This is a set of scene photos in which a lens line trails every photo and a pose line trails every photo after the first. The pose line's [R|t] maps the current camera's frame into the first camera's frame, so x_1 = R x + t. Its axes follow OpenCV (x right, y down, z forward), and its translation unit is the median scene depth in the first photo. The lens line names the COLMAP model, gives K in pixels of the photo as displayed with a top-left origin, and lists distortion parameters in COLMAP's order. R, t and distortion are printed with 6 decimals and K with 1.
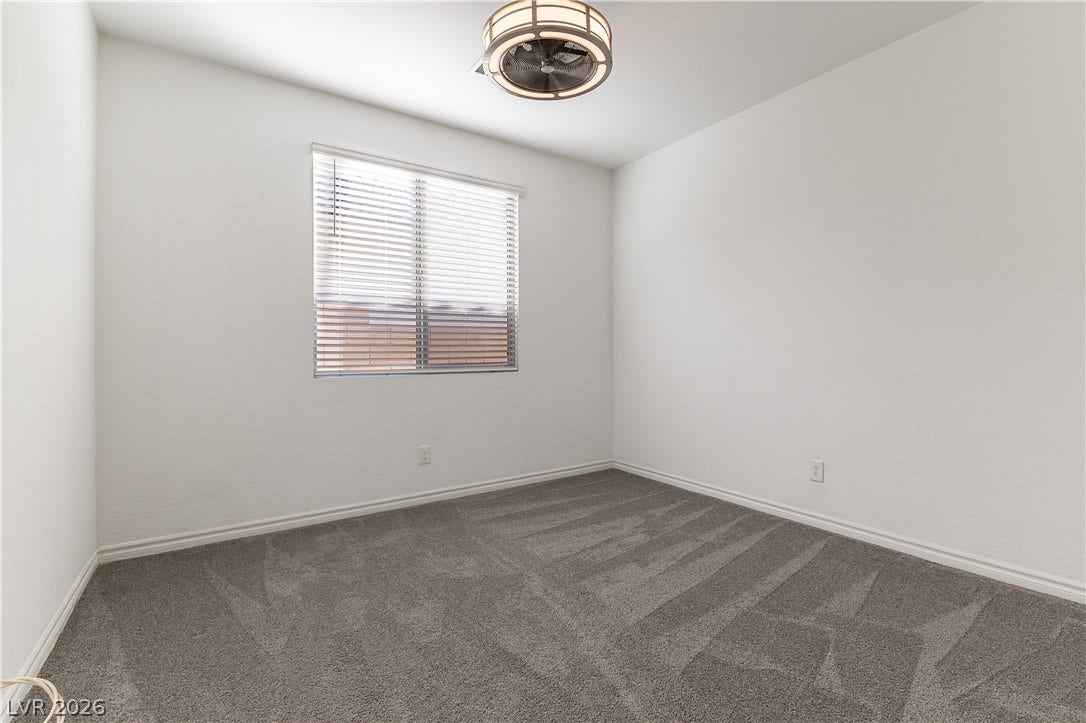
lens RADIAL K [[489.5, 0, 548.3], [0, 489.5, 350.0], [0, 0, 1]] dist [0.000744, -0.001187]
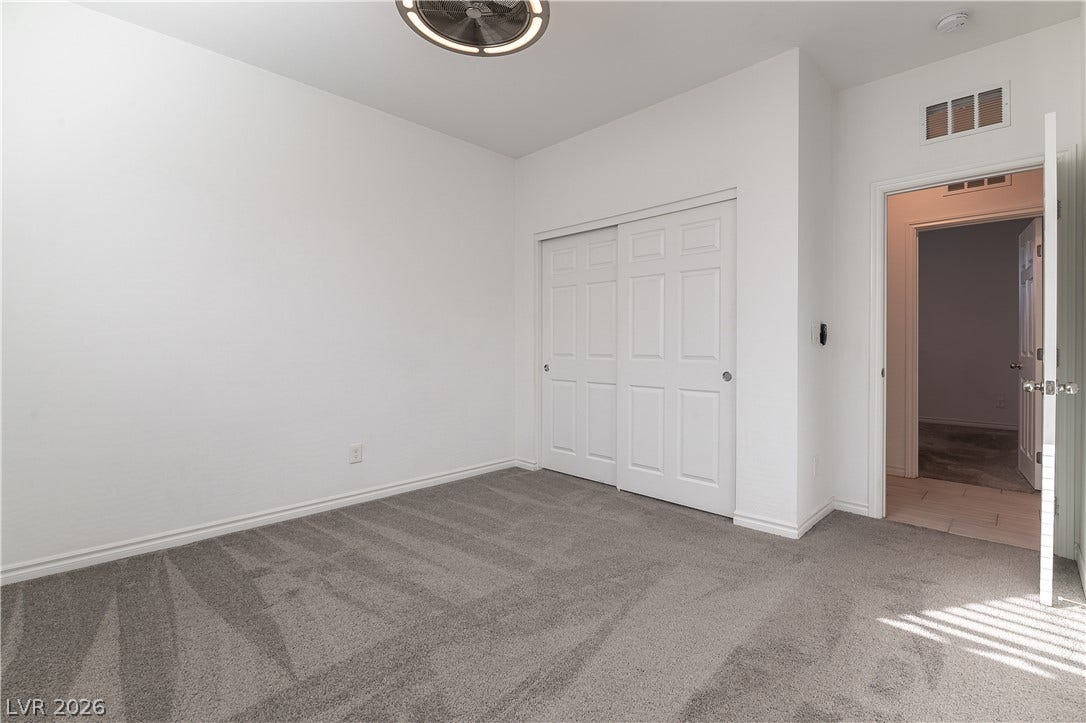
lens RADIAL K [[489.5, 0, 540.8], [0, 489.5, 354.6], [0, 0, 1]] dist [0.000744, -0.001187]
pose [[-0.181084, -0.014634, 0.983359, -0.699026], [0.000302, 0.999888, 0.014935, -0.006651], [-0.983468, 0.003002, -0.181060, 0.824027]]
